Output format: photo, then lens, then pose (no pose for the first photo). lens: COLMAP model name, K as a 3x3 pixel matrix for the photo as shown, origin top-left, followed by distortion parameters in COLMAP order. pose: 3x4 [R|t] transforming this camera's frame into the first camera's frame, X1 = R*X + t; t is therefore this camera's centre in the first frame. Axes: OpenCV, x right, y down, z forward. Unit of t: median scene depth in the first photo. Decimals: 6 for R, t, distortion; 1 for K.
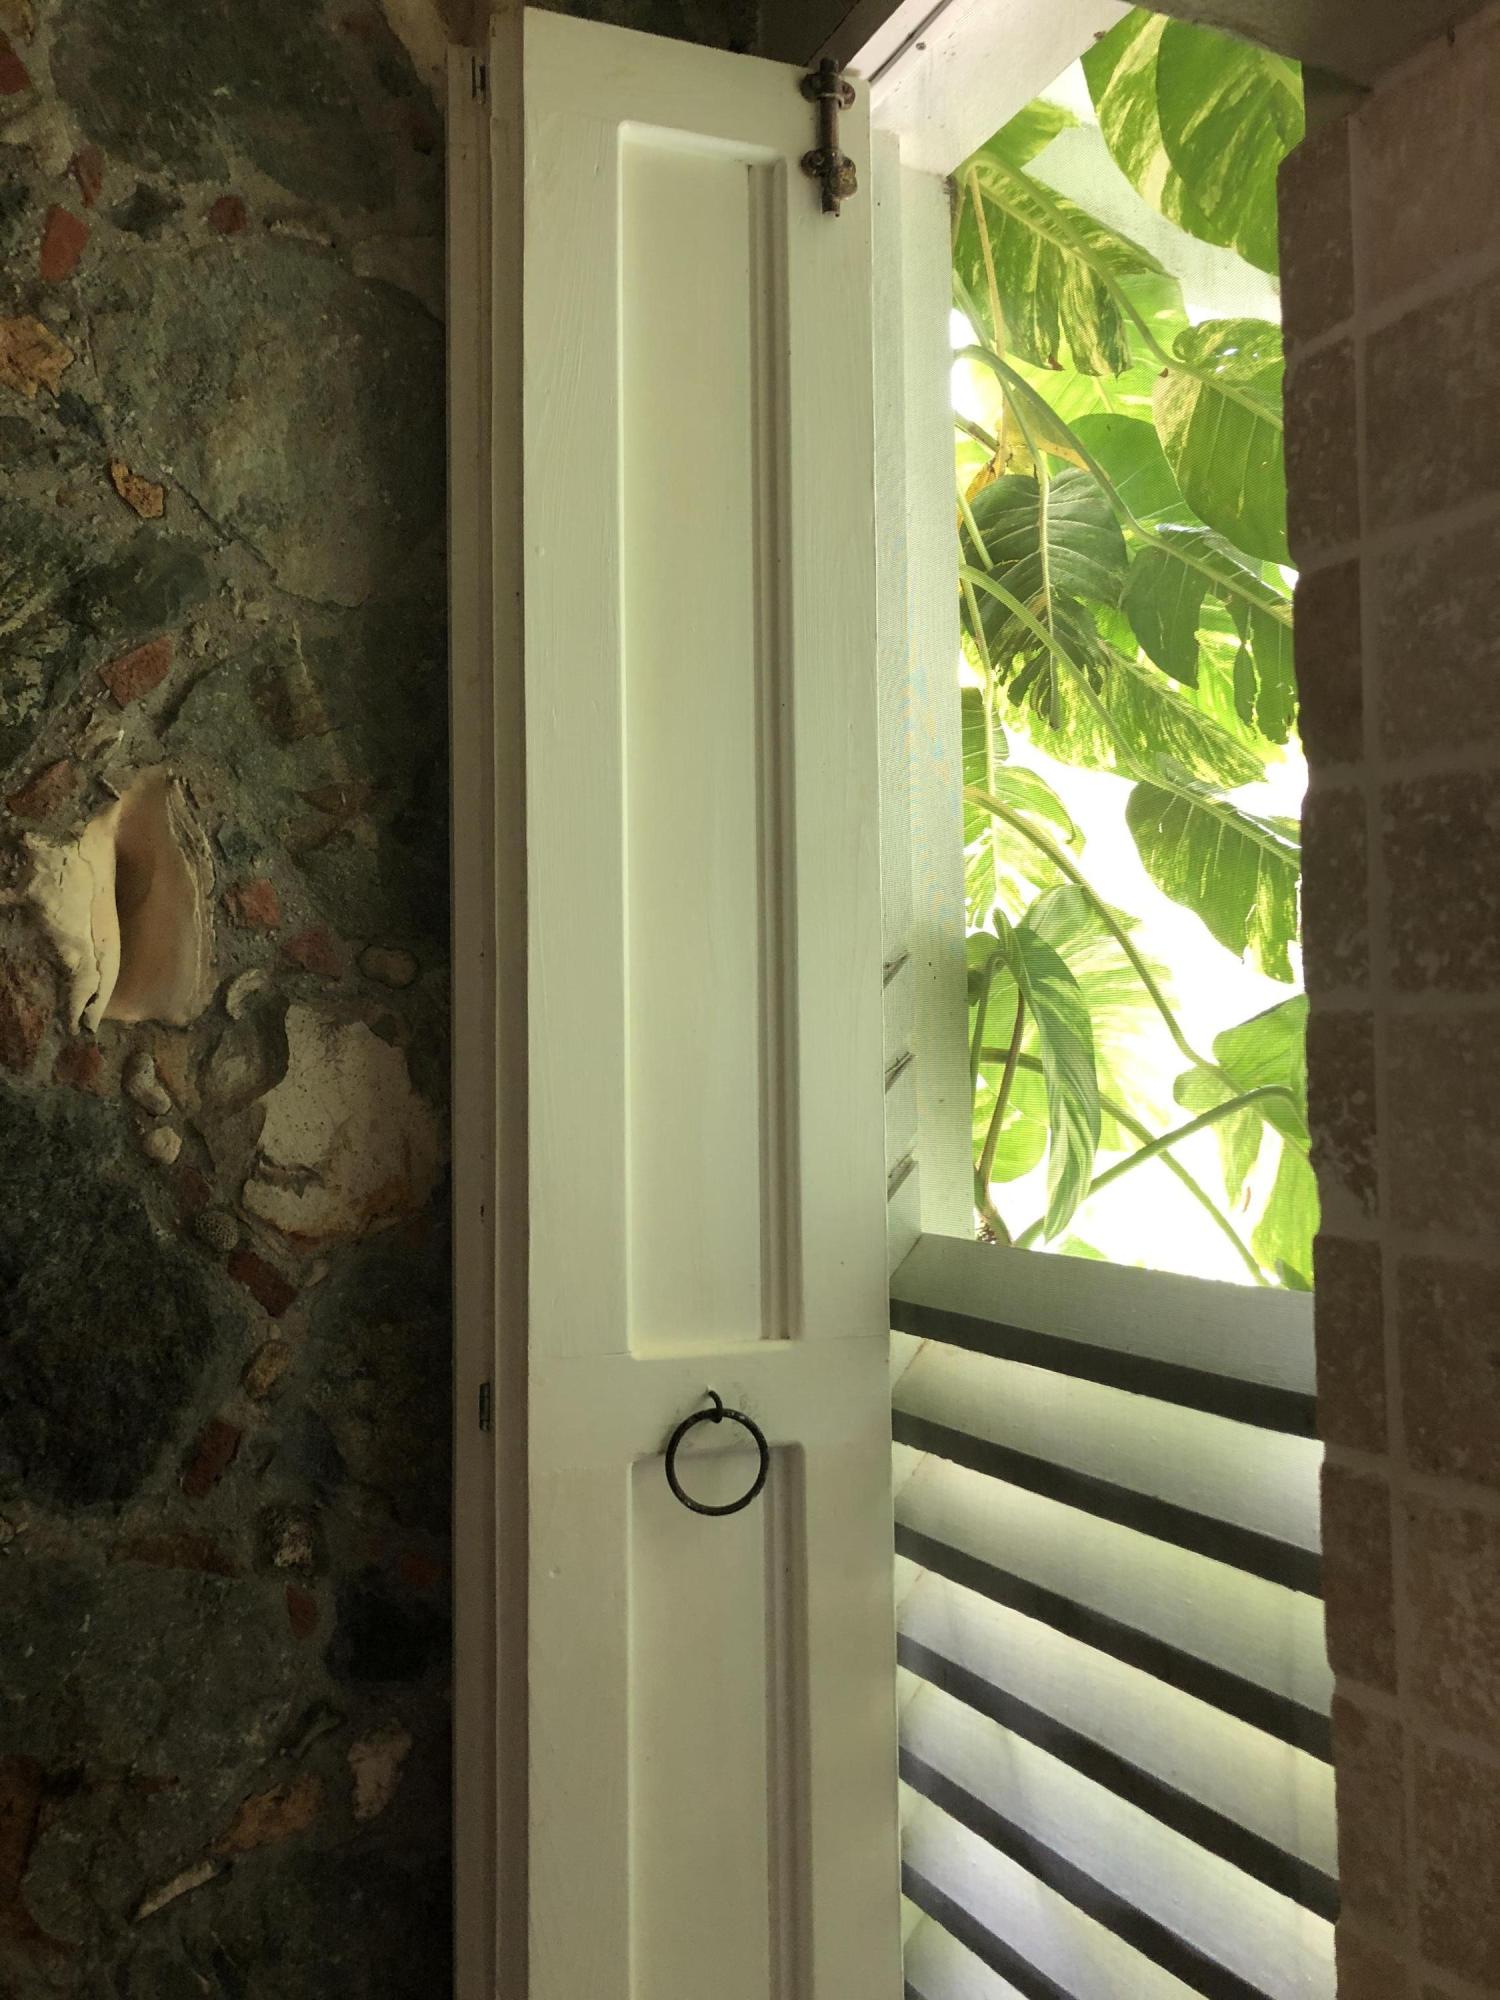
lens RADIAL K [[1665.1, 0, 760.9], [0, 1665.1, 986.1], [0, 0, 1]] dist [0.024850, -0.022549]
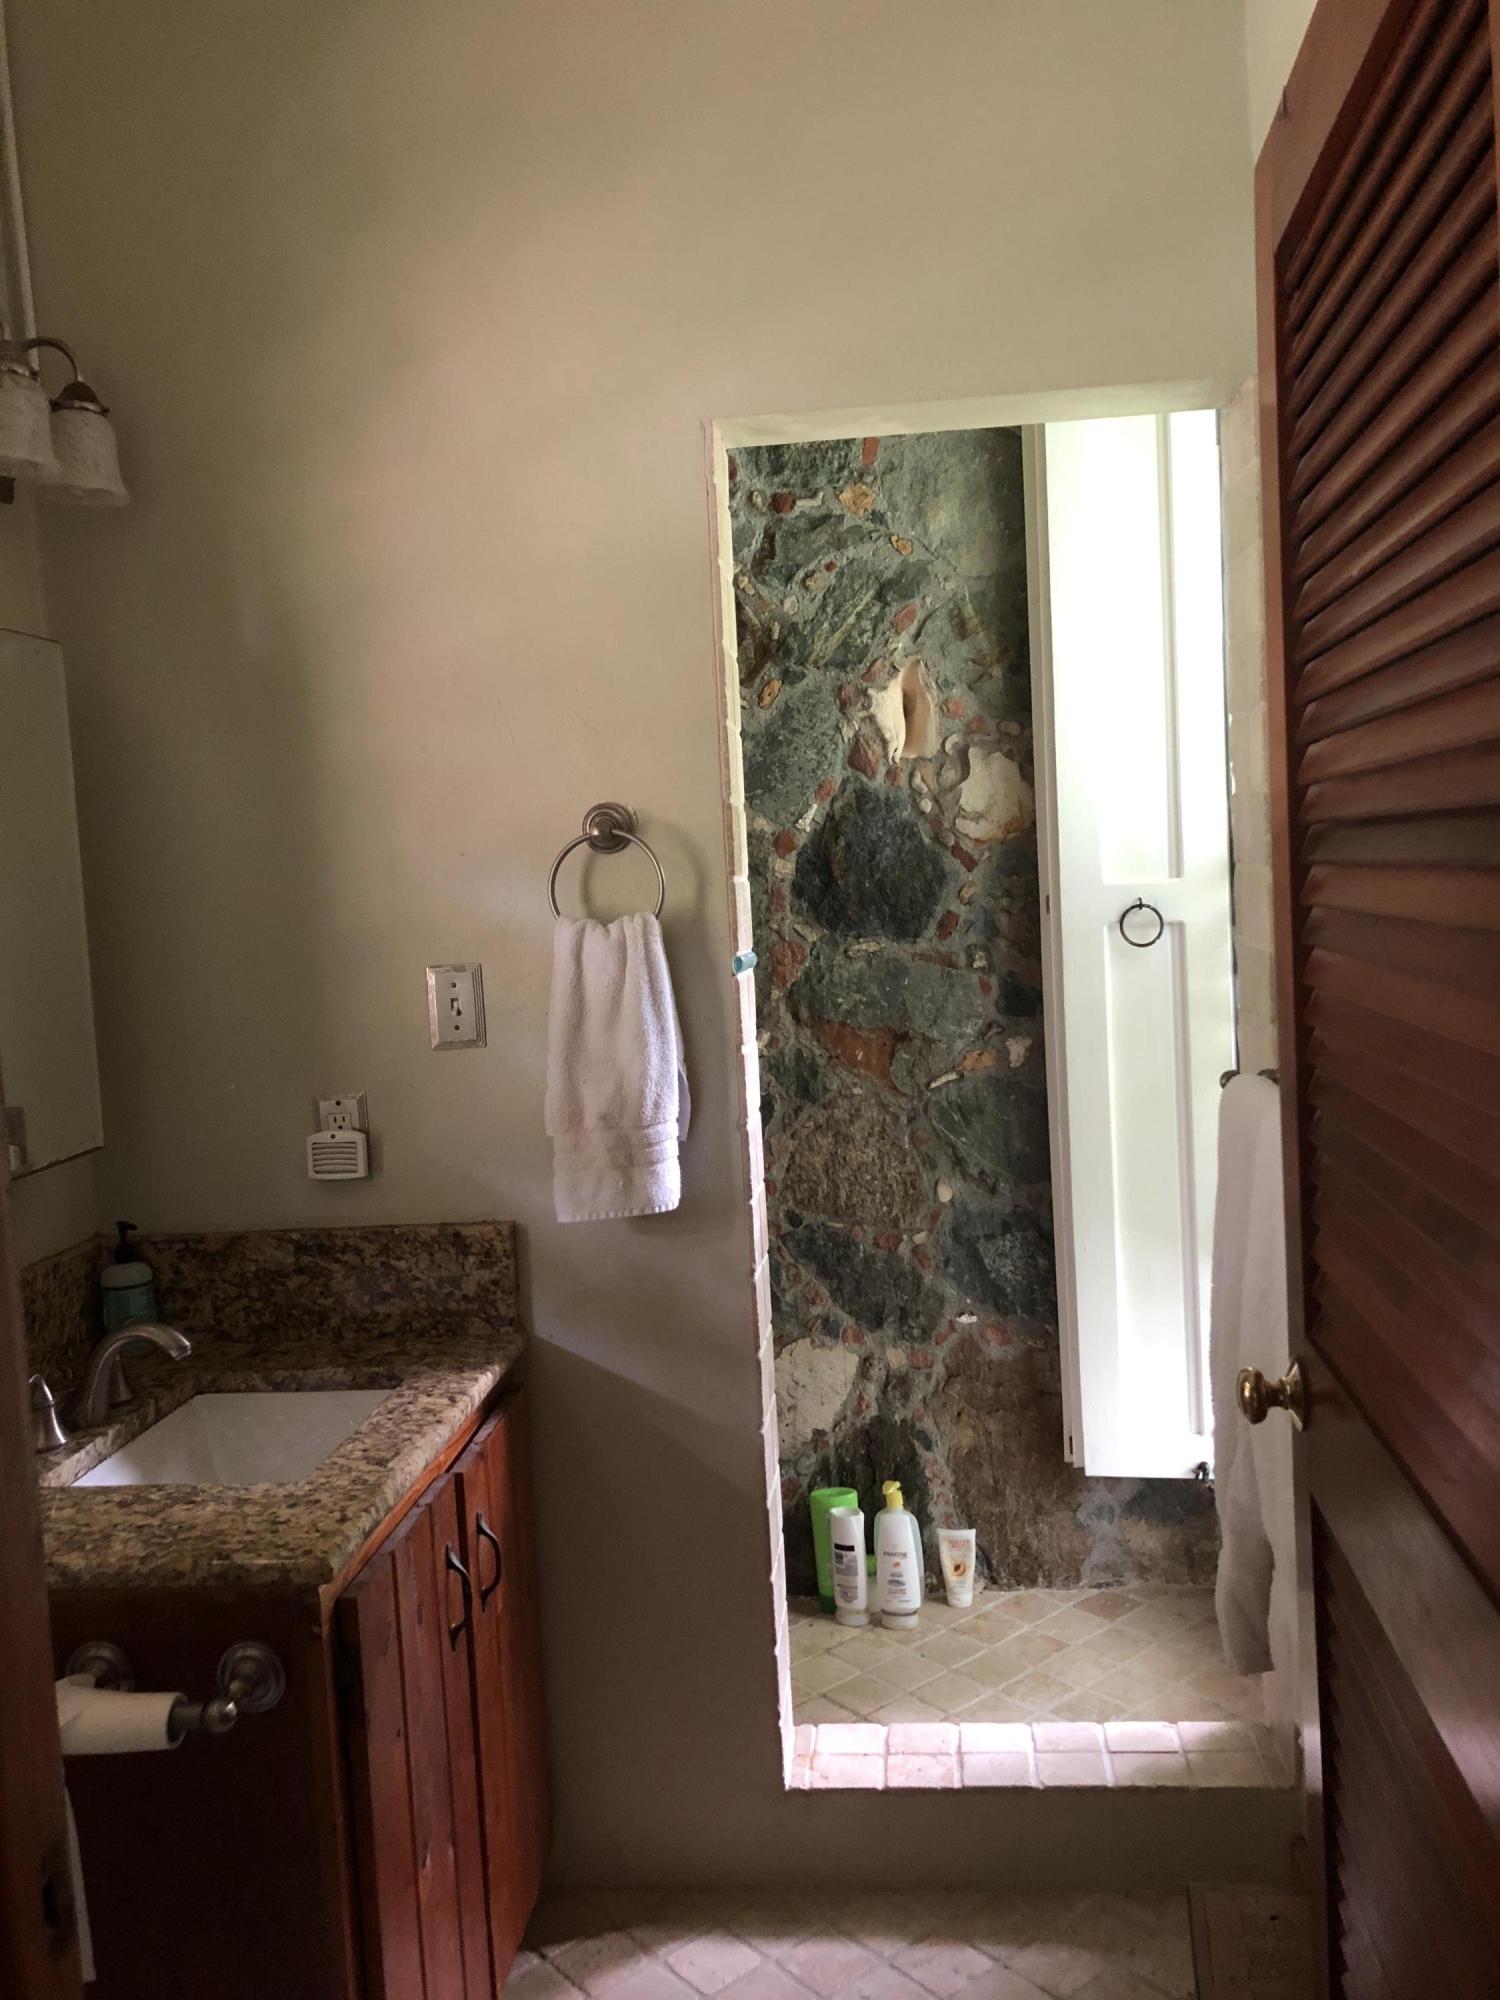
lens RADIAL K [[1665.1, 0, 751.9], [0, 1665.1, 997.3], [0, 0, 1]] dist [0.024850, -0.022549]
pose [[0.858411, 0.008632, -0.512891, 0.725273], [0.072041, 0.987920, 0.137200, 0.015445], [0.507879, -0.154723, 0.847419, -1.342504]]
